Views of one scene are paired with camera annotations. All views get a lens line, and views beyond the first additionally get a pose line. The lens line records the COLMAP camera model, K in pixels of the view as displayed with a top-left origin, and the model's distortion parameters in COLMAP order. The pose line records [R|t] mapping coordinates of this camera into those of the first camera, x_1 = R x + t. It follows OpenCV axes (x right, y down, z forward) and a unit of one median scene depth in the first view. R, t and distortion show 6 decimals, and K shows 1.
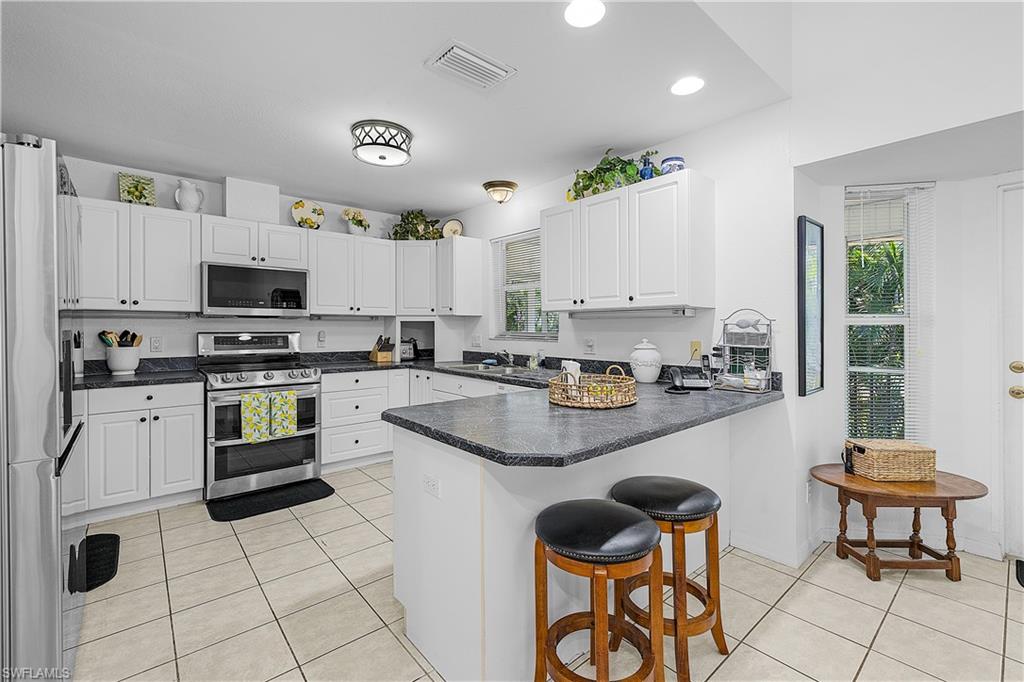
lens RADIAL K [[437.0, 0, 512.1], [0, 437.0, 329.7], [0, 0, 1]] dist [0.001843, 0.000183]
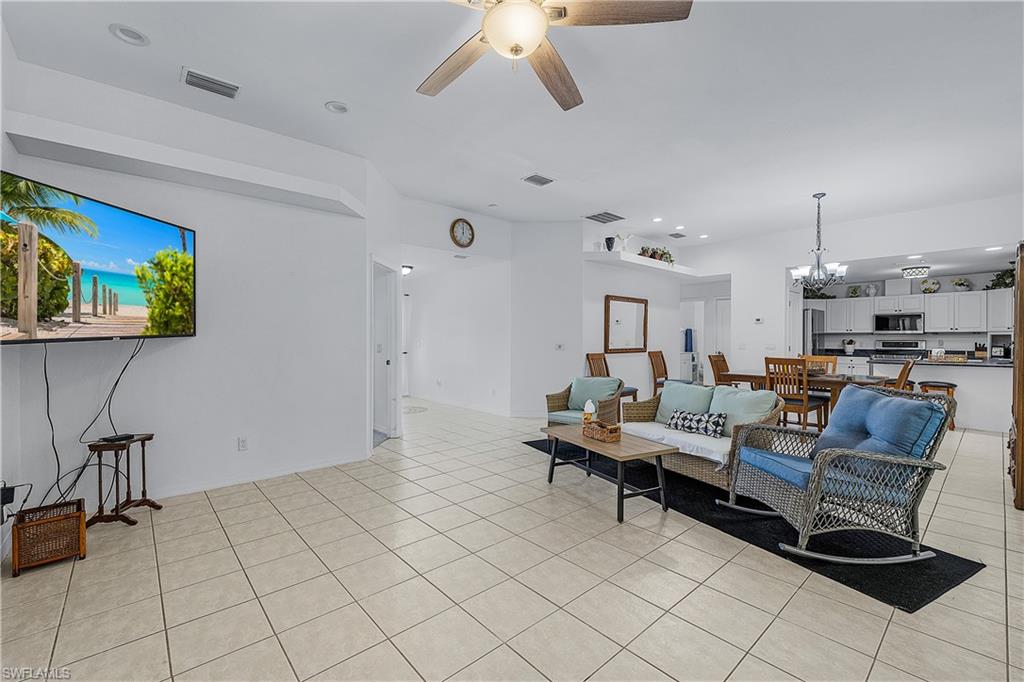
lens RADIAL K [[434.5, 0, 514.7], [0, 434.5, 343.9], [0, 0, 1]] dist [-0.000310, -0.000302]
pose [[0.018728, 0.009470, -0.999780, 1.710505], [-0.007139, 0.999931, 0.009338, 0.017326], [0.999799, 0.006963, 0.018794, -1.128887]]
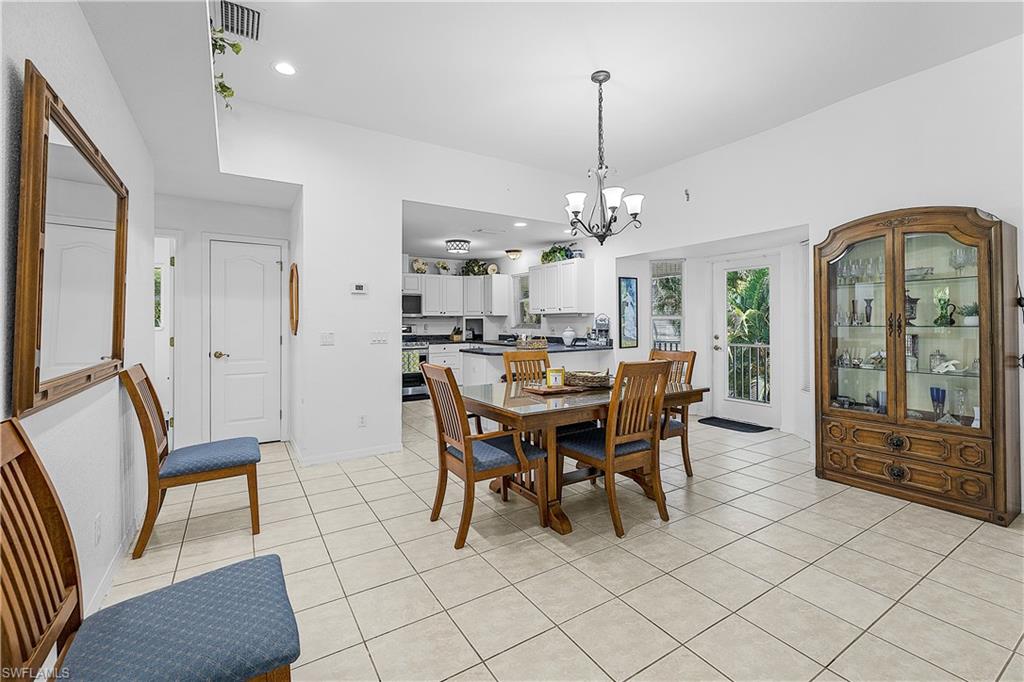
lens RADIAL K [[431.0, 0, 509.4], [0, 431.0, 335.1], [0, 0, 1]] dist [0.003238, 0.000584]
pose [[0.988801, 0.000650, -0.149236, 0.242845], [0.002791, 0.999735, 0.022848, 0.009870], [0.149211, -0.023008, 0.988538, -0.941316]]
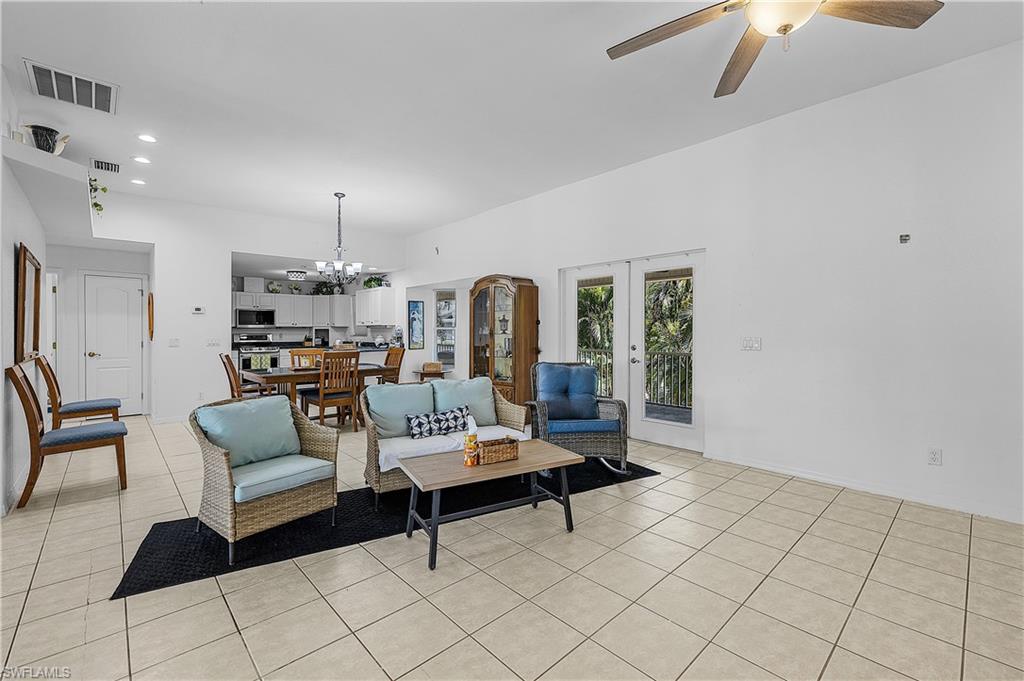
lens RADIAL K [[435.7, 0, 508.3], [0, 435.7, 333.5], [0, 0, 1]] dist [-0.001141, -0.000294]
pose [[0.999474, -0.005057, 0.032031, 0.832076], [0.005164, 0.999981, -0.003244, 0.019633], [-0.032014, 0.003407, 0.999482, -1.622397]]
